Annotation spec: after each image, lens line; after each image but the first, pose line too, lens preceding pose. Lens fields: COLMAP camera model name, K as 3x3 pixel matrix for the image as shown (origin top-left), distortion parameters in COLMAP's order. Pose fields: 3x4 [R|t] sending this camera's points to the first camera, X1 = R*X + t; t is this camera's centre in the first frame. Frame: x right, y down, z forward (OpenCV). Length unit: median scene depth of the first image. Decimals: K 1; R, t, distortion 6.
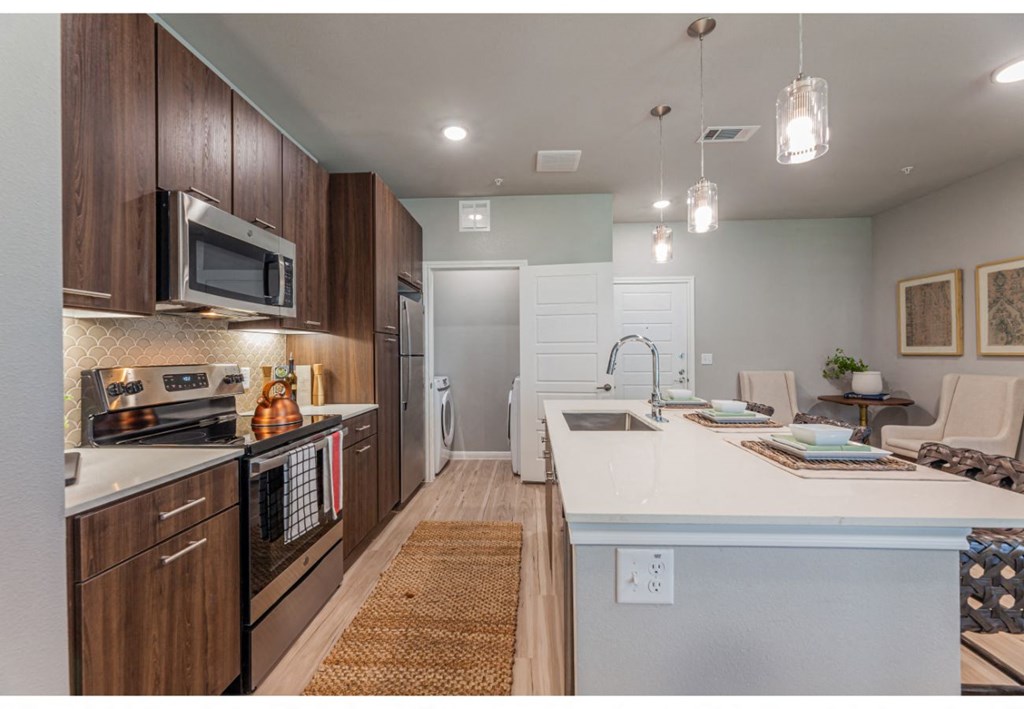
lens RADIAL K [[424.8, 0, 511.5], [0, 424.8, 351.7], [0, 0, 1]] dist [0.001938, 0.000230]
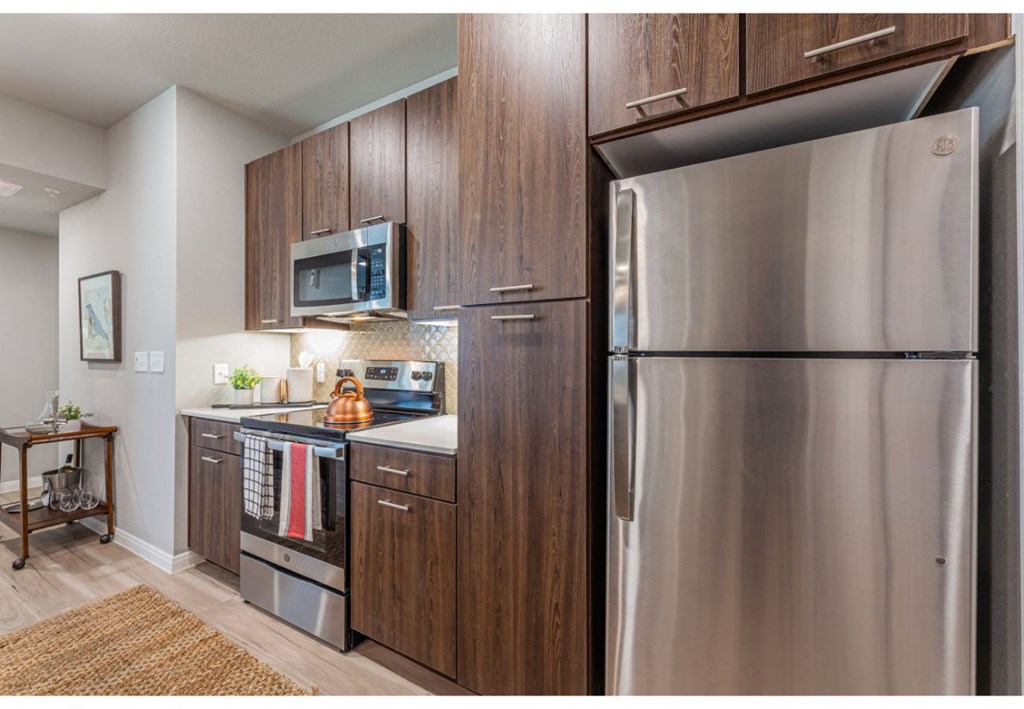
lens RADIAL K [[424.8, 0, 511.5], [0, 424.8, 351.7], [0, 0, 1]] dist [0.001938, 0.000230]
pose [[-0.458362, -0.001831, -0.888764, 0.162479], [0.004290, 0.999982, -0.004273, 0.013348], [0.888755, -0.005771, -0.458346, 1.896623]]
